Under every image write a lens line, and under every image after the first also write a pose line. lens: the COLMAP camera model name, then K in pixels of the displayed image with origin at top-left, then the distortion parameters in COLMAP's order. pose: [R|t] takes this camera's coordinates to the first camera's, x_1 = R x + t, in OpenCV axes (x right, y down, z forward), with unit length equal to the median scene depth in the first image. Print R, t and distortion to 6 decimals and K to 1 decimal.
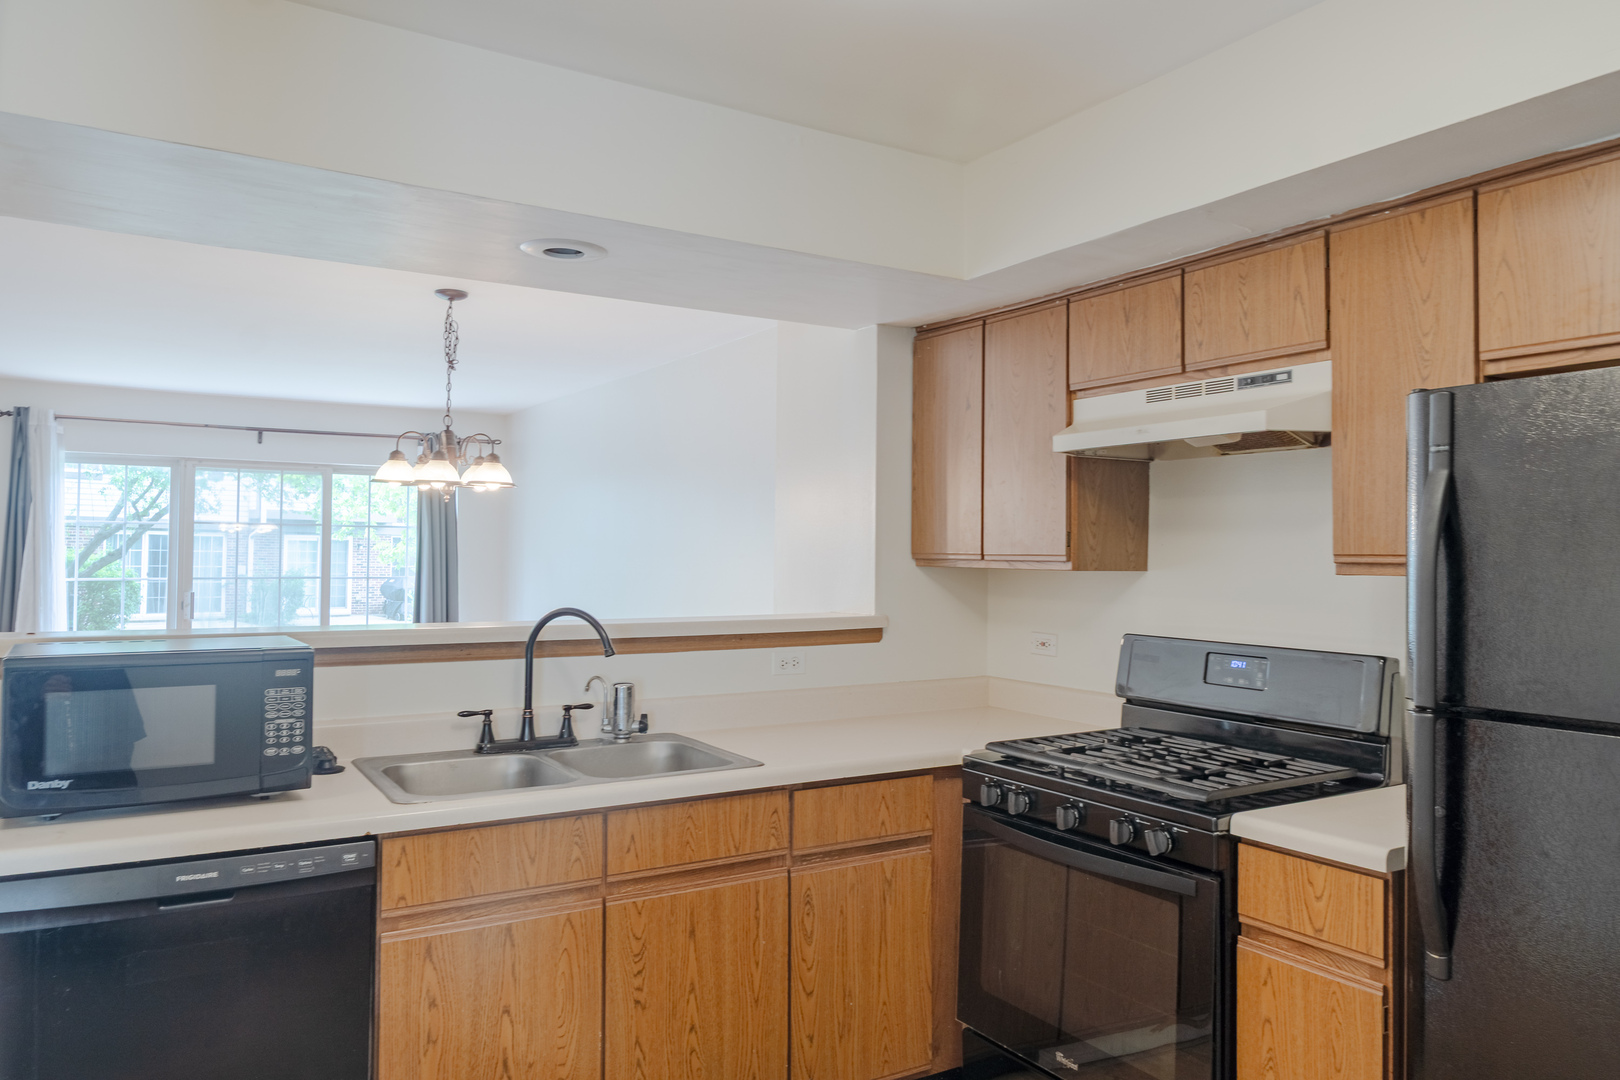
lens RADIAL K [[1117.1, 0, 810.0], [0, 1117.1, 540.0], [0, 0, 1]] dist [-0.003488, -0.002614]
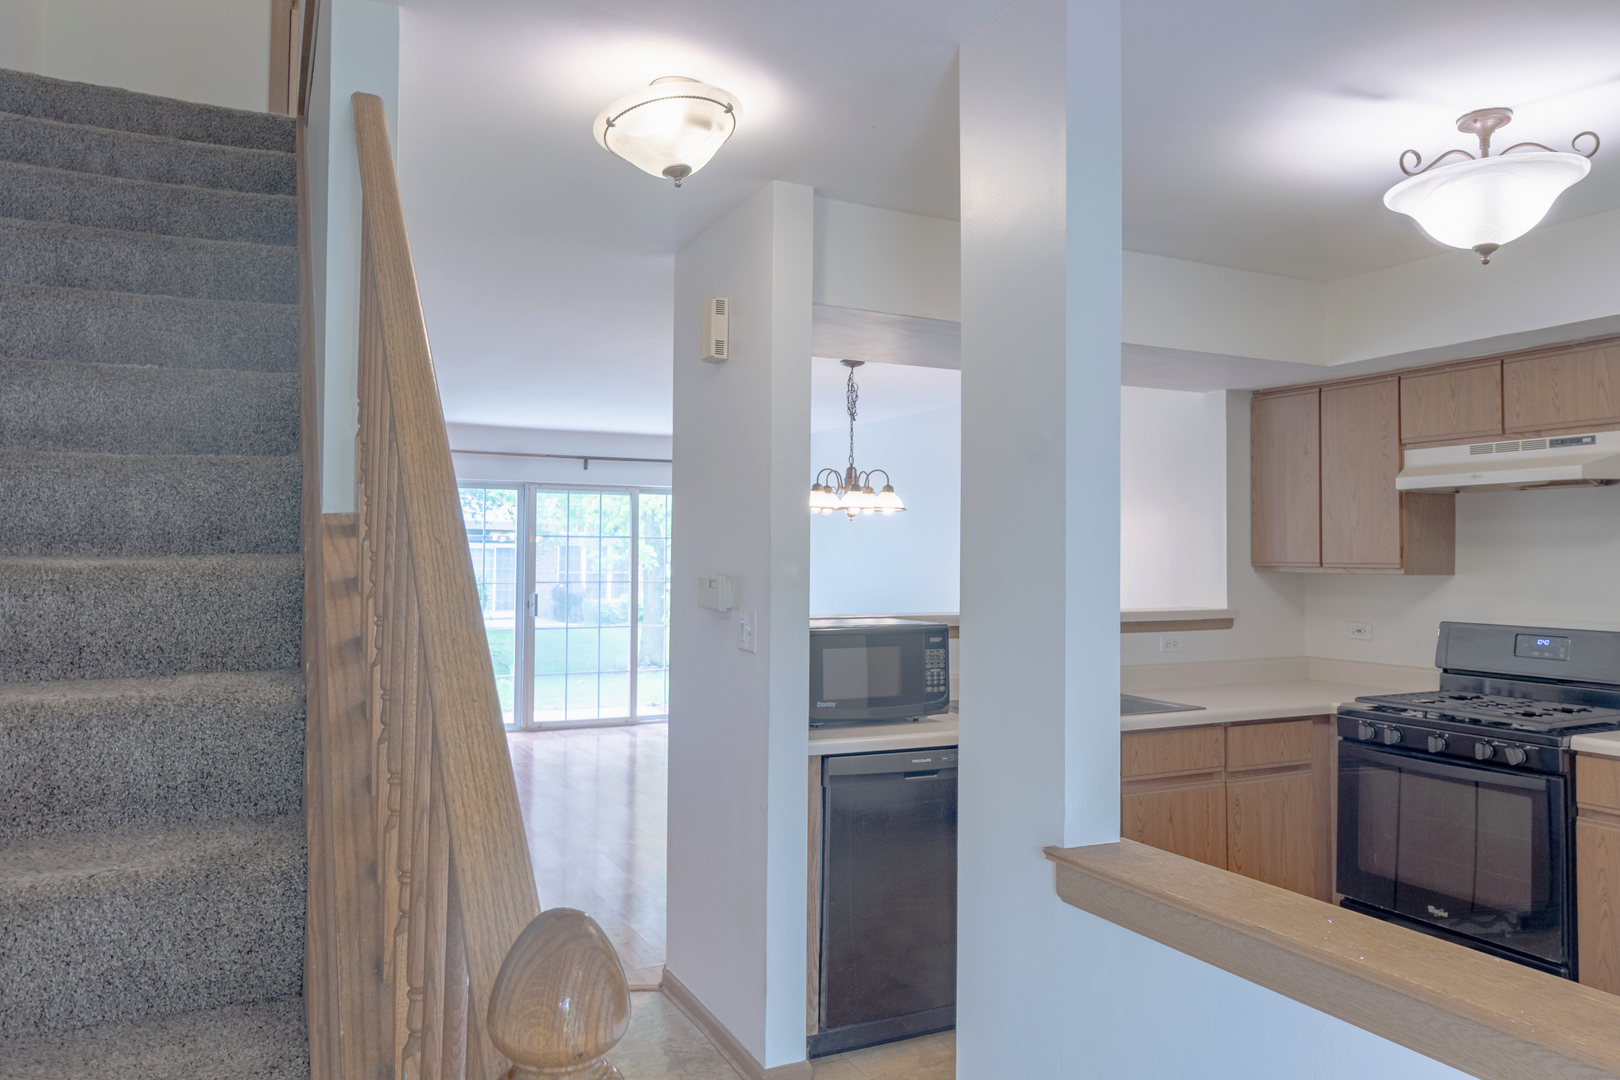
lens RADIAL K [[1116.2, 0, 809.9], [0, 1116.2, 534.6], [0, 0, 1]] dist [-0.000829, -0.007055]
pose [[0.995741, -0.003806, -0.092119, -0.413951], [0.002892, 0.999945, -0.010050, -0.011839], [0.092152, 0.009741, 0.995697, -0.486695]]
